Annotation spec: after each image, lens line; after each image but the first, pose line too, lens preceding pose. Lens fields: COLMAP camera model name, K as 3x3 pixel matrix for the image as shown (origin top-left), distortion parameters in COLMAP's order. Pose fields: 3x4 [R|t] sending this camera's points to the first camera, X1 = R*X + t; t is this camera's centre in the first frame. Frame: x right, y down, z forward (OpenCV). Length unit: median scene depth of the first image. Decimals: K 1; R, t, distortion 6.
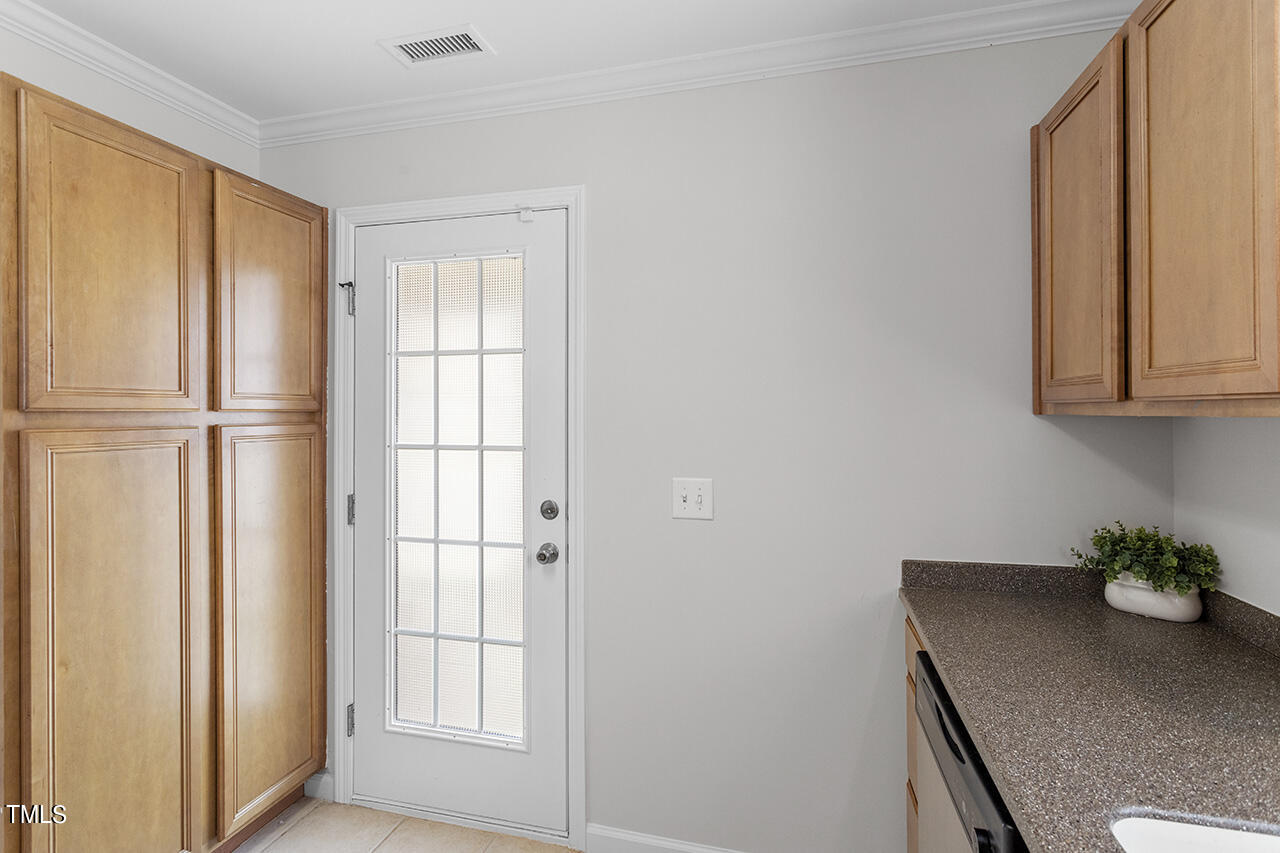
lens RADIAL K [[612.3, 0, 642.4], [0, 612.3, 417.1], [0, 0, 1]] dist [0.001116, 0.000287]
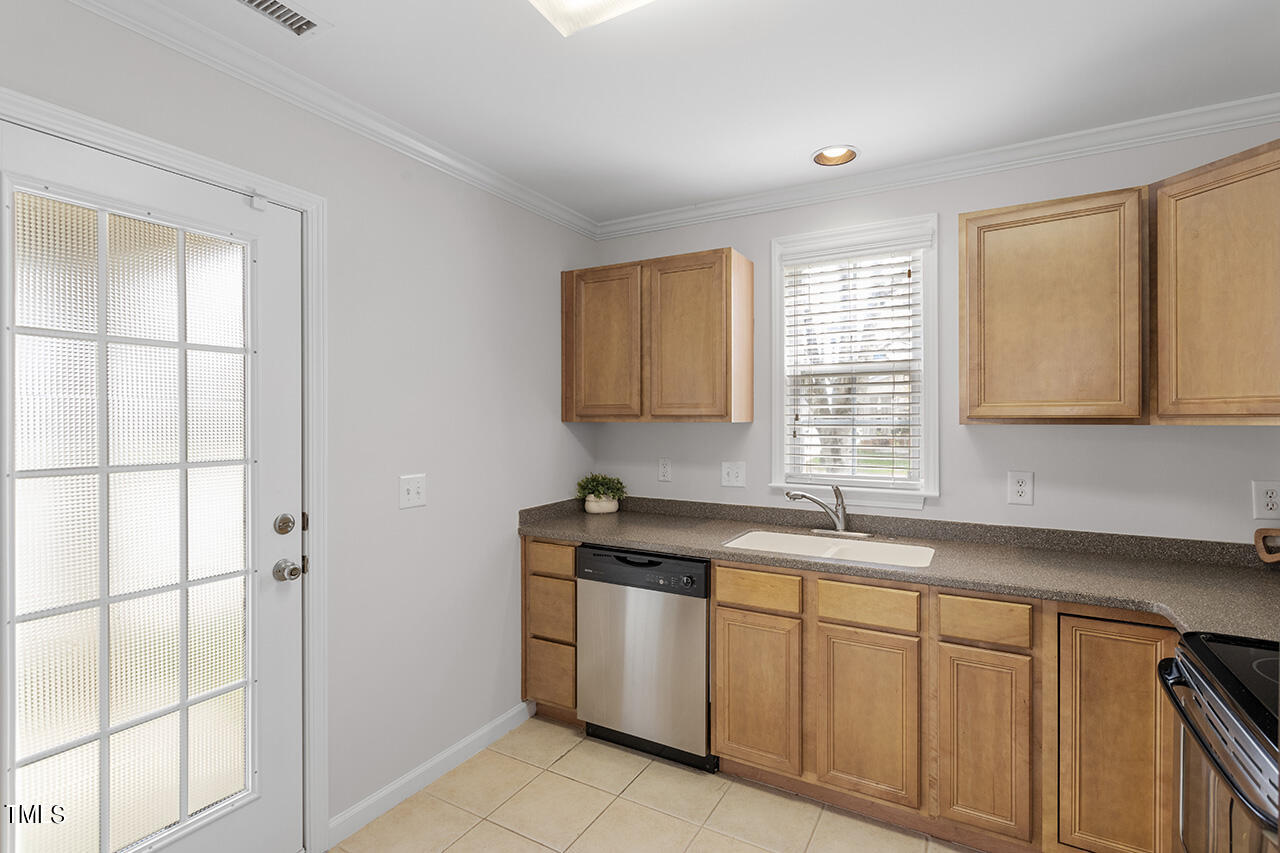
lens RADIAL K [[612.3, 0, 642.4], [0, 612.3, 417.1], [0, 0, 1]] dist [0.001116, 0.000287]
pose [[0.255627, 0.003998, 0.966767, -0.990582], [0.006537, 0.999961, -0.005863, -0.003917], [-0.966753, 0.007818, 0.255591, 0.240237]]
